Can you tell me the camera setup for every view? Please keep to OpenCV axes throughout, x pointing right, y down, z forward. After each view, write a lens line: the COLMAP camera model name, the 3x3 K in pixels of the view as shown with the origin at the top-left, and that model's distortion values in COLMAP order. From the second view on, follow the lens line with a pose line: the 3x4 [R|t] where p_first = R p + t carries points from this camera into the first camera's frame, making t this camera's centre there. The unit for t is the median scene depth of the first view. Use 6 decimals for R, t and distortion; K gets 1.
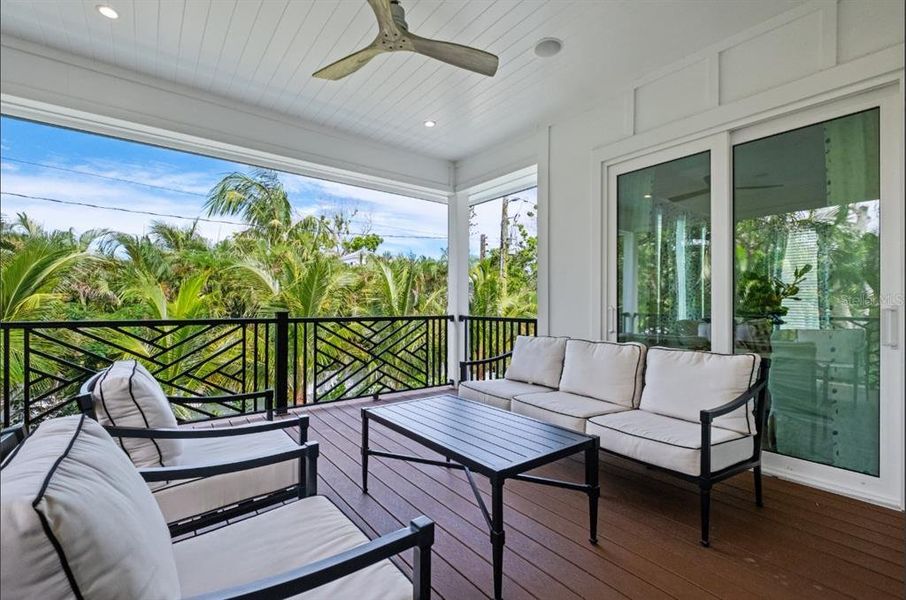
lens RADIAL K [[395.0, 0, 453.0], [0, 395.0, 300.0], [0, 0, 1]] dist [-0.001183, -0.000064]
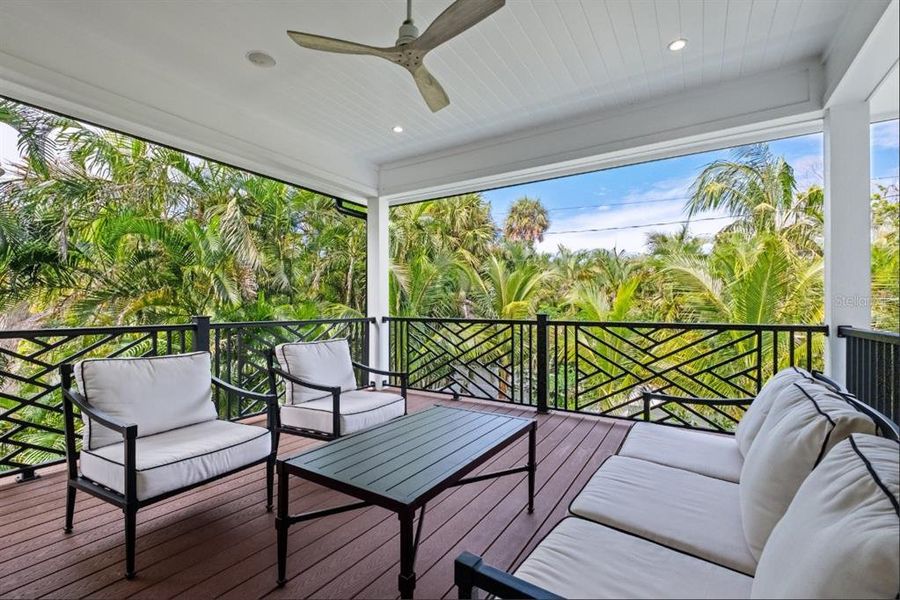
lens RADIAL K [[409.8, 0, 450.0], [0, 409.8, 300.0], [0, 0, 1]] dist [0.014438, -0.000143]
pose [[0.322825, -0.021891, -0.946206, 0.494776], [0.013510, 0.999737, -0.018521, 0.008805], [0.946362, -0.006804, 0.323036, 0.400451]]
